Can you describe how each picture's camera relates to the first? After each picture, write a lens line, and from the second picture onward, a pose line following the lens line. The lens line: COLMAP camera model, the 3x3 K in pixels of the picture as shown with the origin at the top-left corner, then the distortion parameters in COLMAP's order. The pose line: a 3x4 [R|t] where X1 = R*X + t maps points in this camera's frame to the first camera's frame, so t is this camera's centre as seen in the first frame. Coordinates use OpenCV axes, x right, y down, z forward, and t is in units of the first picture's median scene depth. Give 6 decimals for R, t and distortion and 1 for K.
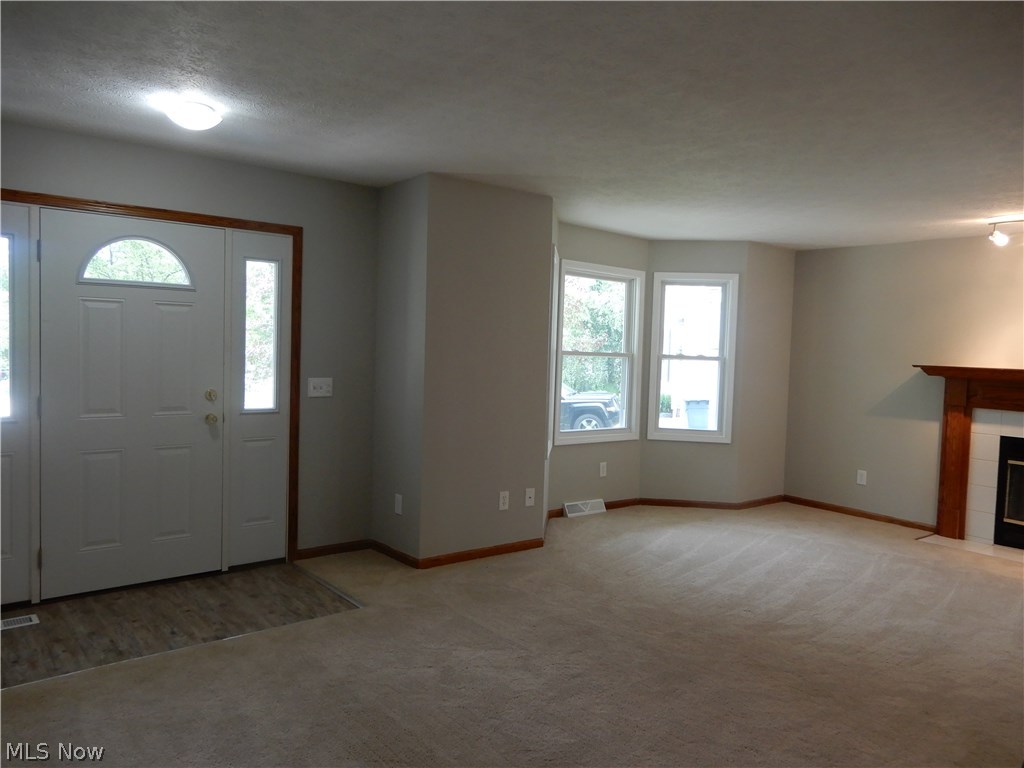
lens RADIAL K [[729.6, 0, 513.6], [0, 729.6, 378.3], [0, 0, 1]] dist [0.006072, -0.003434]
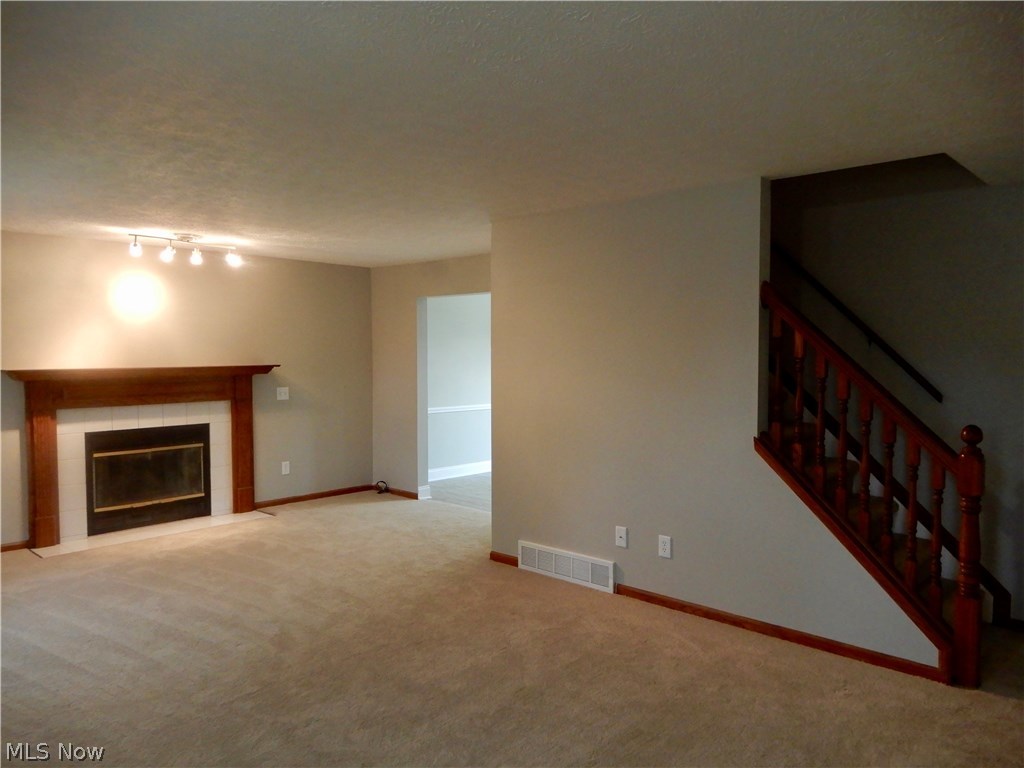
lens RADIAL K [[729.6, 0, 513.6], [0, 729.6, 378.3], [0, 0, 1]] dist [0.006072, -0.003434]
pose [[-0.117550, -0.079027, 0.989917, -0.431983], [0.042923, 0.995493, 0.084569, -0.060754], [-0.992139, 0.052432, -0.113628, 0.509870]]
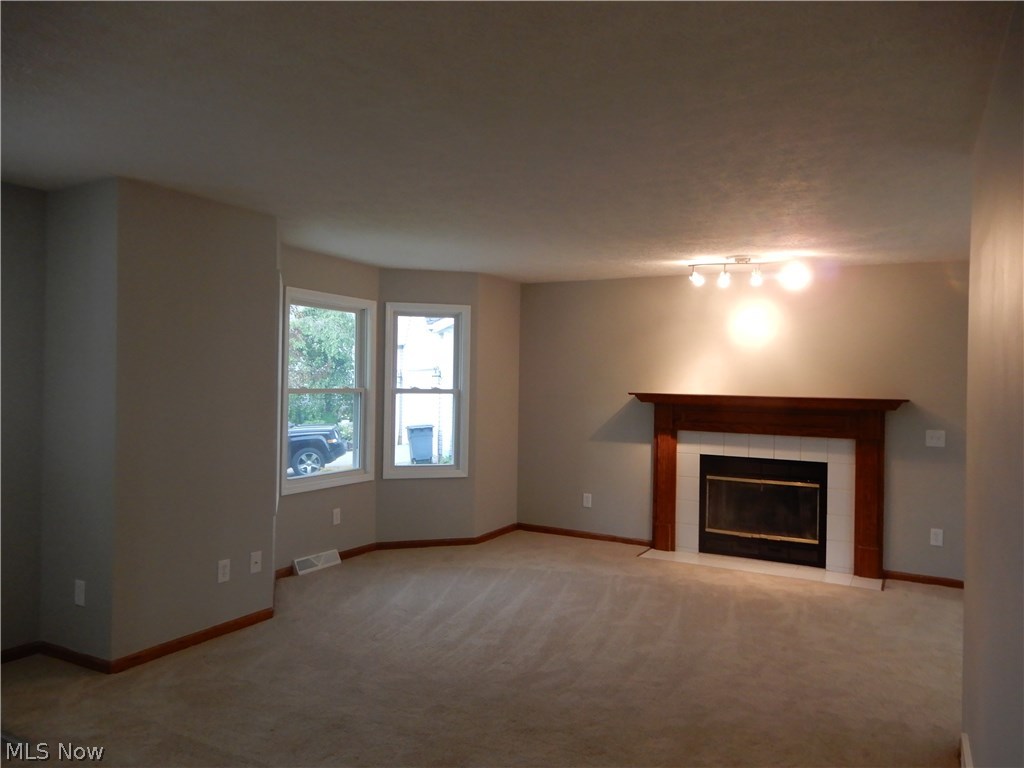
lens RADIAL K [[729.6, 0, 513.6], [0, 729.6, 378.3], [0, 0, 1]] dist [0.006072, -0.003434]
pose [[0.926313, -0.021781, 0.376124, -0.013249], [0.034482, 0.999039, -0.027069, -0.017111], [-0.375173, 0.038044, 0.926174, 0.071801]]
